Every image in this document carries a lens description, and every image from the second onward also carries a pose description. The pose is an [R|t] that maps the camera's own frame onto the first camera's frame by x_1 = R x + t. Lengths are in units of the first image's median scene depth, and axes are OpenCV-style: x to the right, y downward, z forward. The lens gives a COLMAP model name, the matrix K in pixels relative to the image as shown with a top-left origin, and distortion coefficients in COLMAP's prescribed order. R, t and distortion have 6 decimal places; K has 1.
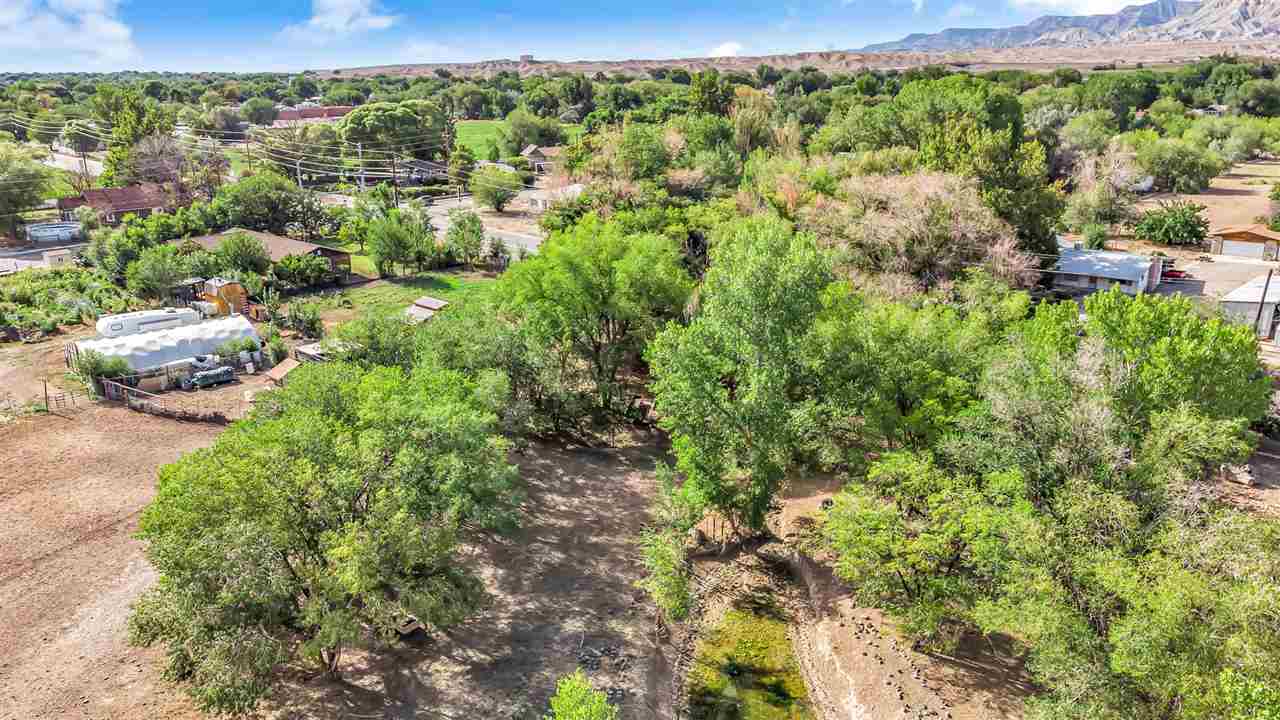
lens RADIAL K [[938.8, 0, 640.0], [0, 938.8, 360.0], [0, 0, 1]] dist [0.052232, -0.001511]
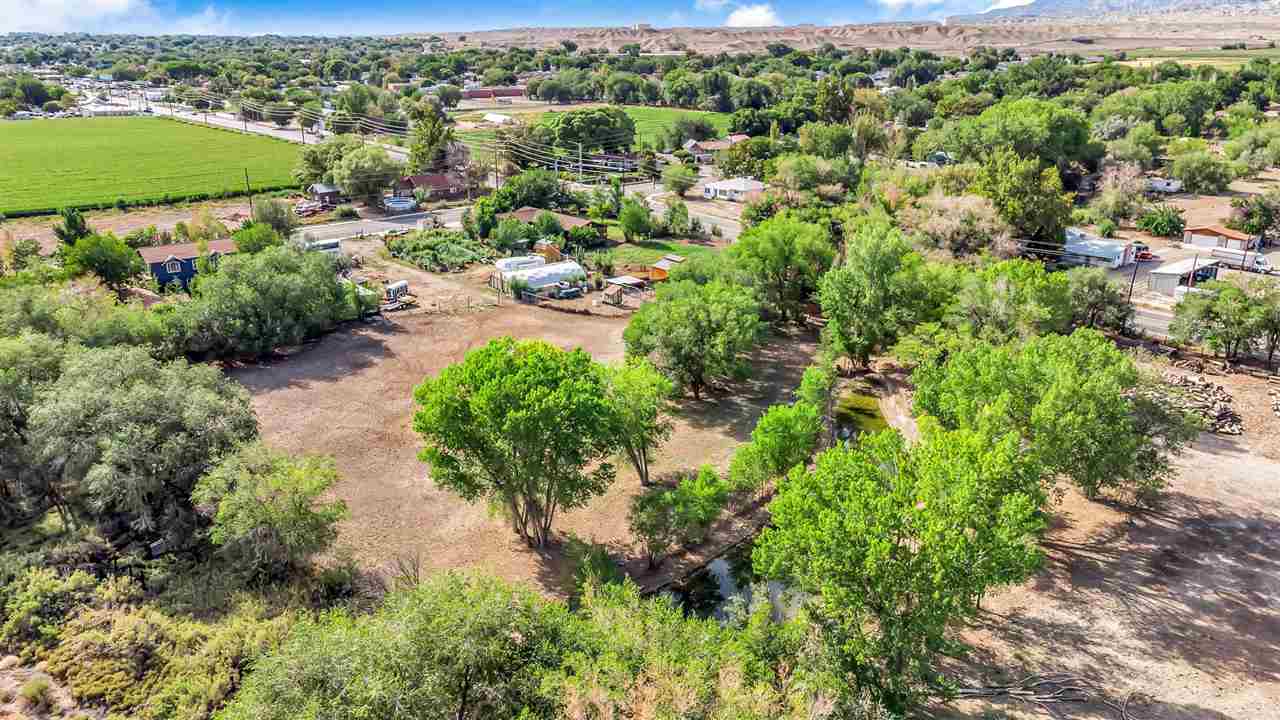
lens RADIAL K [[891.3, 0, 640.0], [0, 891.3, 360.0], [0, 0, 1]] dist [0.041644, -0.003174]
pose [[0.992491, 0.047521, -0.112708, -0.100051], [-0.042693, 0.998080, 0.044869, 0.060868], [0.114624, -0.039721, 0.992615, -0.698429]]
